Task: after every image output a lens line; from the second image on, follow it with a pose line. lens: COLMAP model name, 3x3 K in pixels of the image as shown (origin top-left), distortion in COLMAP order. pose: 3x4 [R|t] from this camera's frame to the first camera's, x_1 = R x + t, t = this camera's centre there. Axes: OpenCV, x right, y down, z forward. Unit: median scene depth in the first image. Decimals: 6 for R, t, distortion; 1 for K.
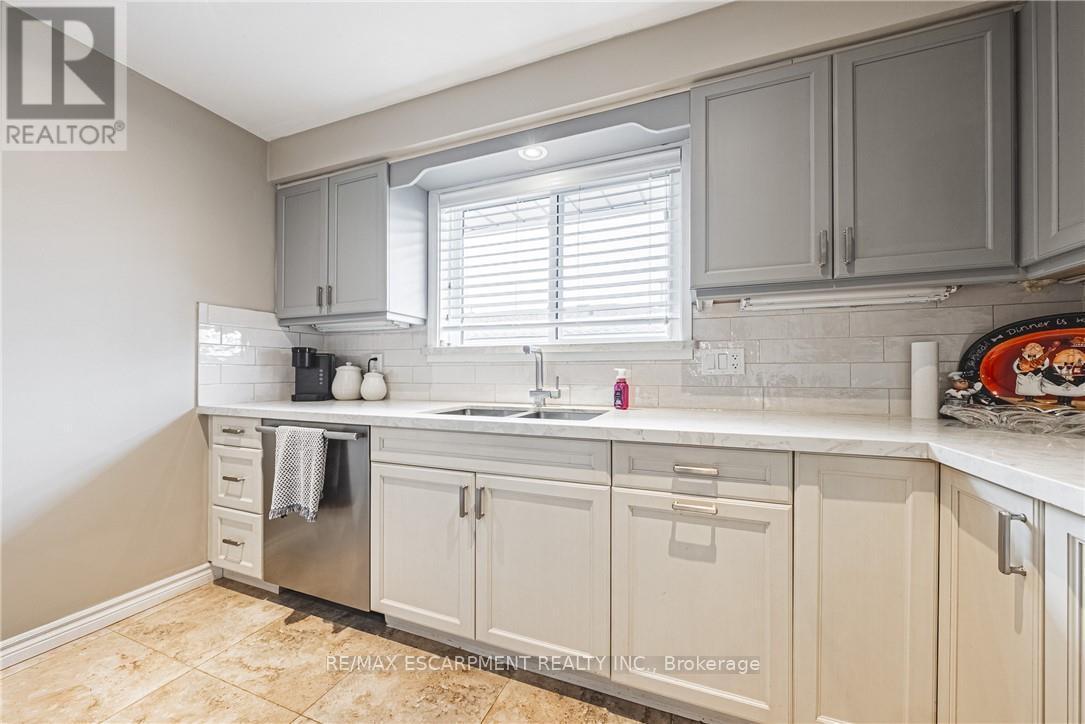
lens RADIAL K [[376.9, 0, 524.2], [0, 376.9, 372.0], [0, 0, 1]] dist [-0.003674, 0.000184]
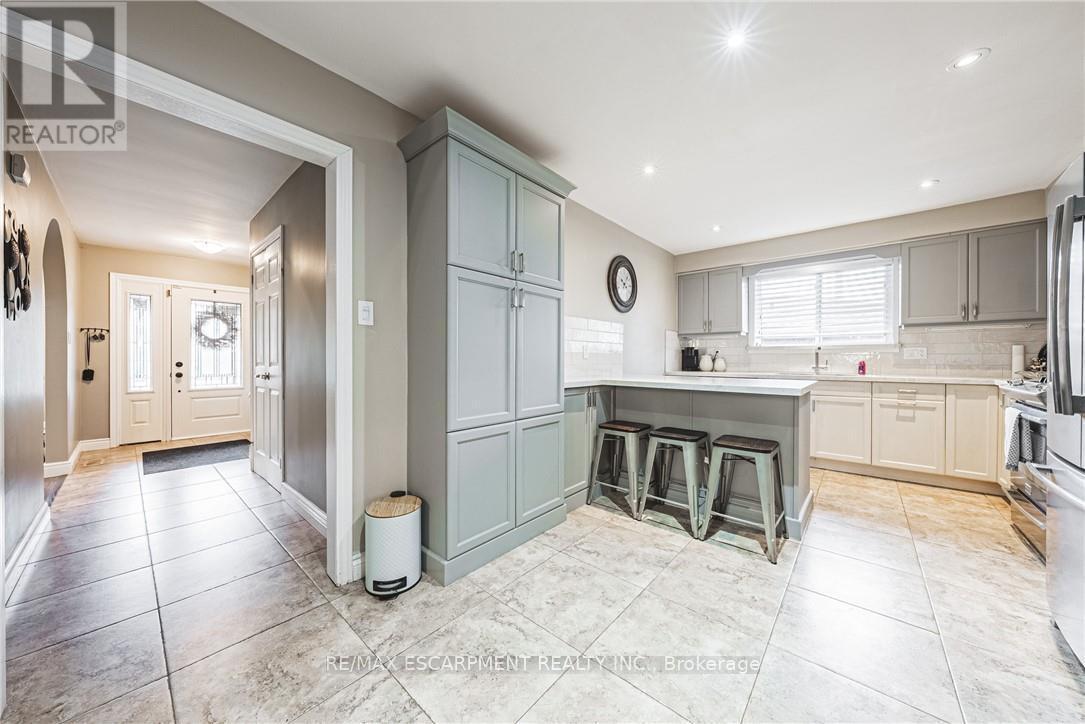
lens RADIAL K [[376.9, 0, 571.4], [0, 376.9, 360.6], [0, 0, 1]] dist [-0.003674, 0.000184]
pose [[0.972526, -0.000061, -0.232796, -1.183691], [0.001420, 0.999983, 0.005670, 0.000602], [0.232792, -0.005845, 0.972509, -2.067451]]
